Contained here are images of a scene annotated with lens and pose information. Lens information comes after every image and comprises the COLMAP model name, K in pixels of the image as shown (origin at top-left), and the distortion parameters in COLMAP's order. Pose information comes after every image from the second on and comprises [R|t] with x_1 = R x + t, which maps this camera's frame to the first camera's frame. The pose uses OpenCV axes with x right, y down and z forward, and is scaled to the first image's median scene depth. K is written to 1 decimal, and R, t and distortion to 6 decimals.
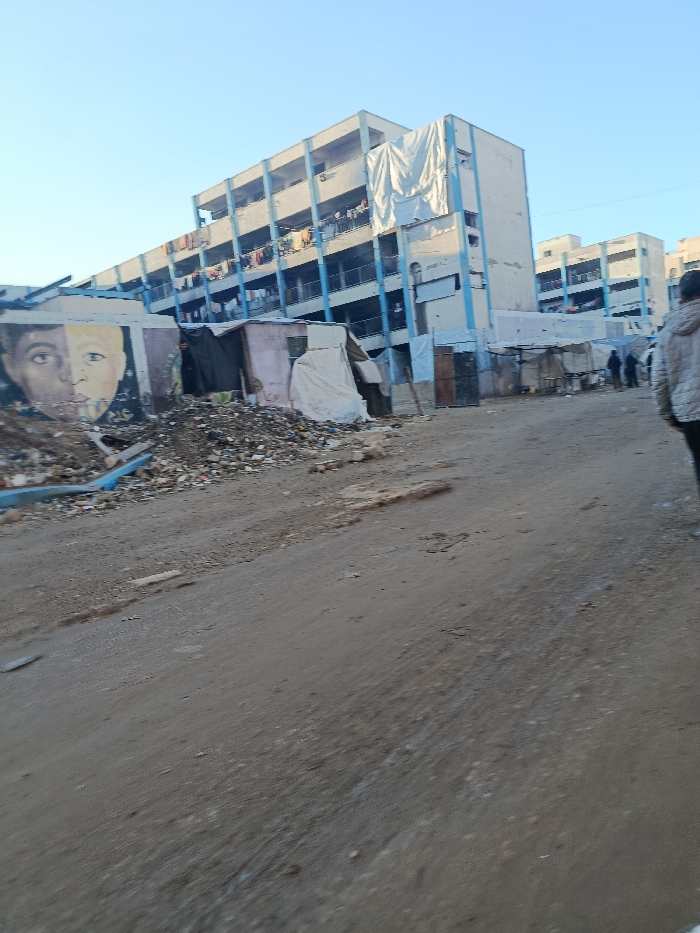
lens RADIAL K [[647.5, 0, 350.0], [0, 647.5, 466.5], [0, 0, 1]] dist [0.060167, -0.000461]
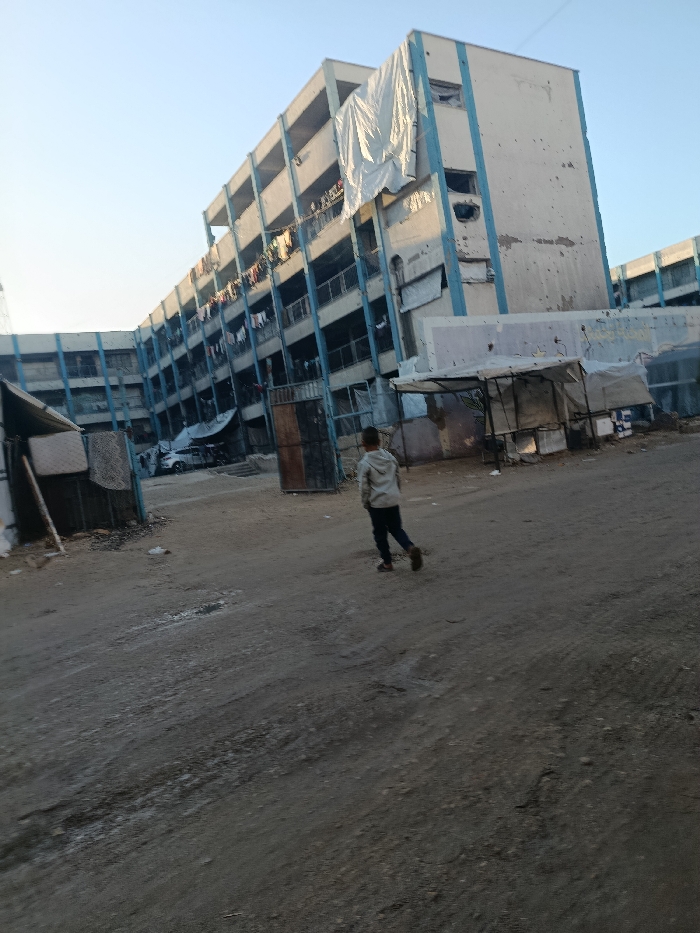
lens RADIAL K [[647.0, 0, 364.4], [0, 647.0, 466.5], [0, 0, 1]] dist [0.038585, 0.000677]
pose [[0.953533, -0.024852, -0.300263, 0.267349], [0.018222, 0.999525, -0.024861, -0.069431], [0.300738, 0.018234, 0.953532, 0.324530]]
